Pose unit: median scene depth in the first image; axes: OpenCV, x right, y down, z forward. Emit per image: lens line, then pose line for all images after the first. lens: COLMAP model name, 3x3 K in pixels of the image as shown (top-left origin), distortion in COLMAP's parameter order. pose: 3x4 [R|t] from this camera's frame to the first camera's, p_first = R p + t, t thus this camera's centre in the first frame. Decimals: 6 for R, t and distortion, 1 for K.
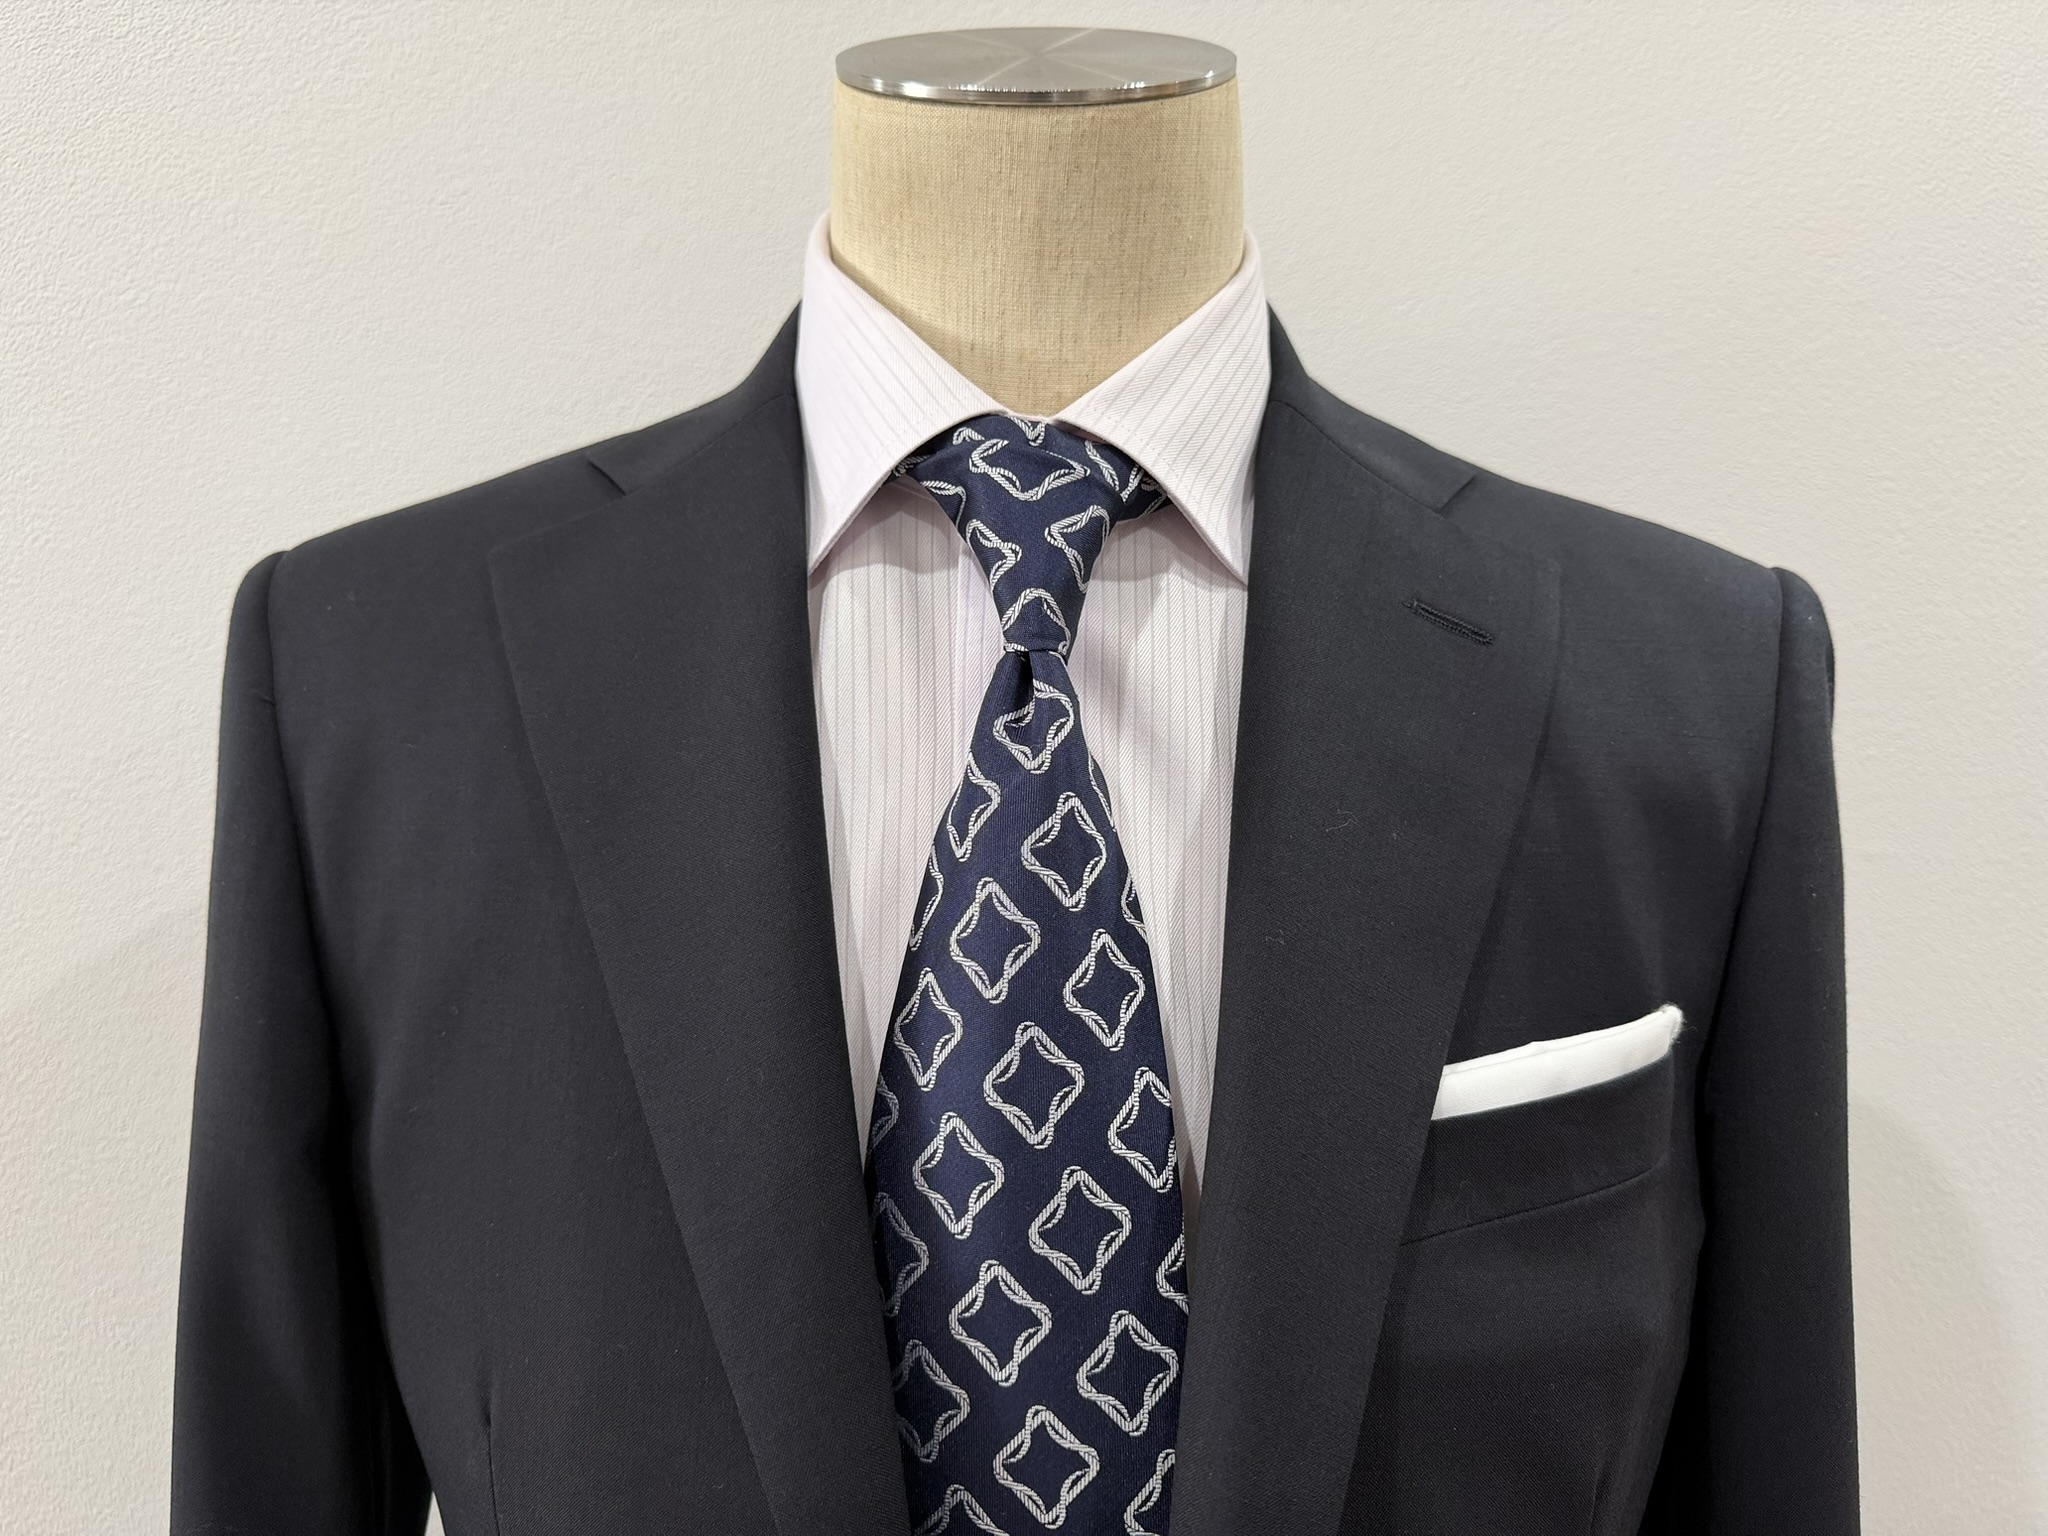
lens RADIAL K [[1454.6, 0, 1024.0], [0, 1454.6, 768.0], [0, 0, 1]] dist [0.127419, -0.238069]
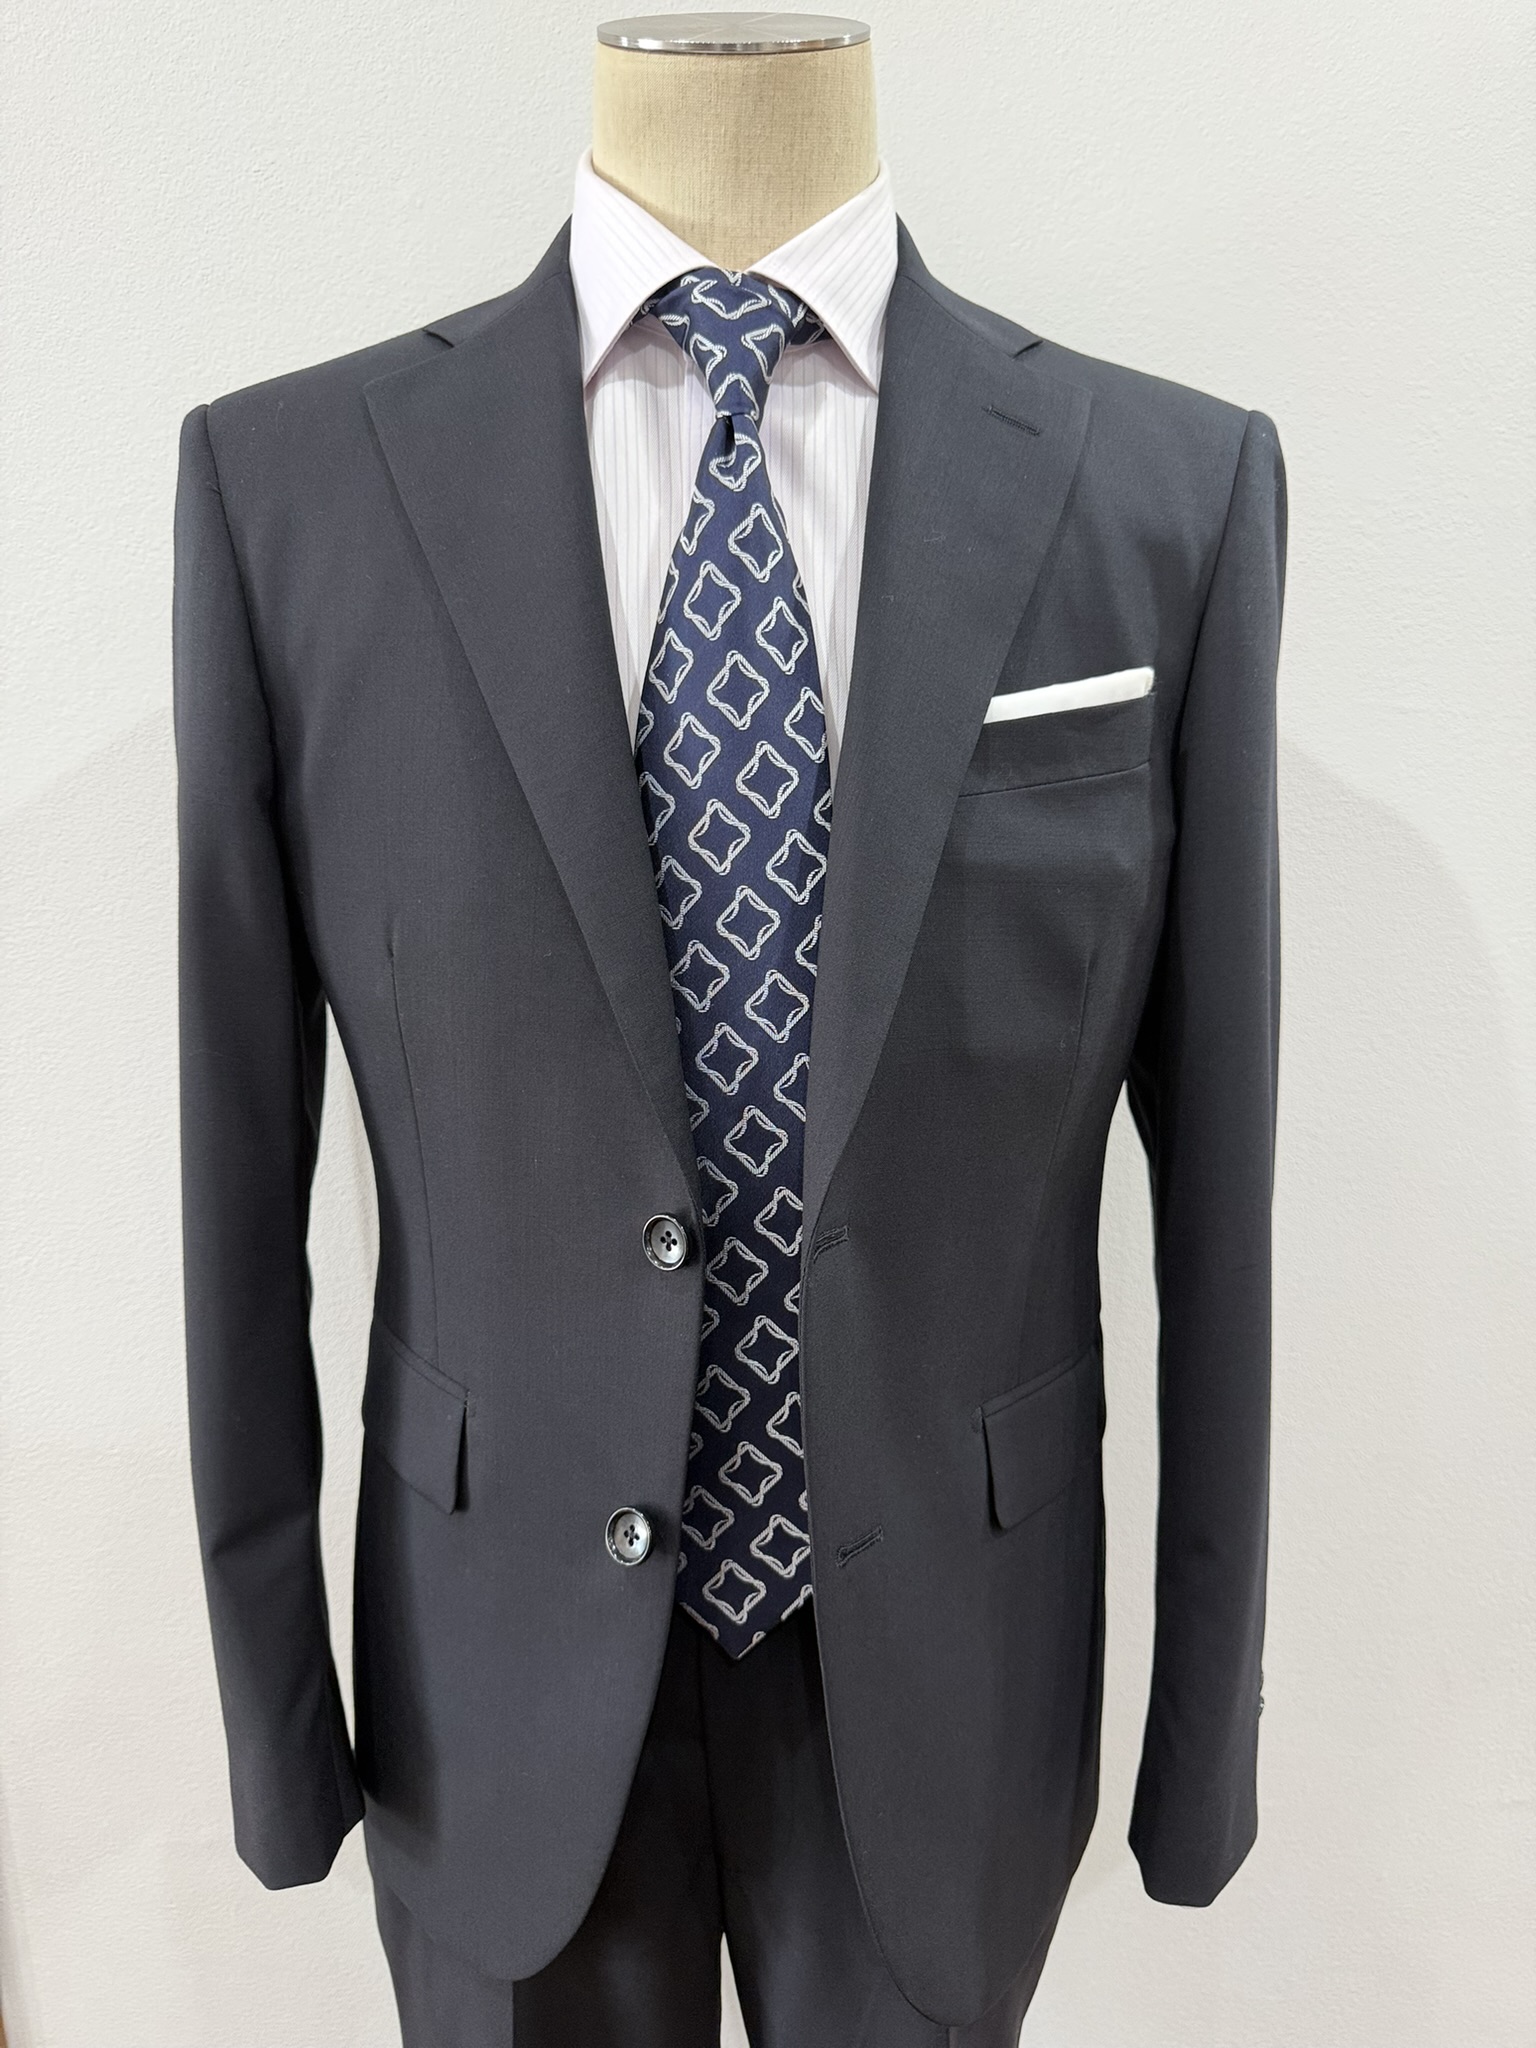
lens RADIAL K [[1454.6, 0, 768.0], [0, 1454.6, 1024.0], [0, 0, 1]] dist [0.127419, -0.238069]
pose [[0.999813, -0.010661, 0.016126, 0.009310], [0.009265, 0.996397, 0.084299, 0.419848], [-0.016967, -0.084134, 0.996310, -0.600287]]
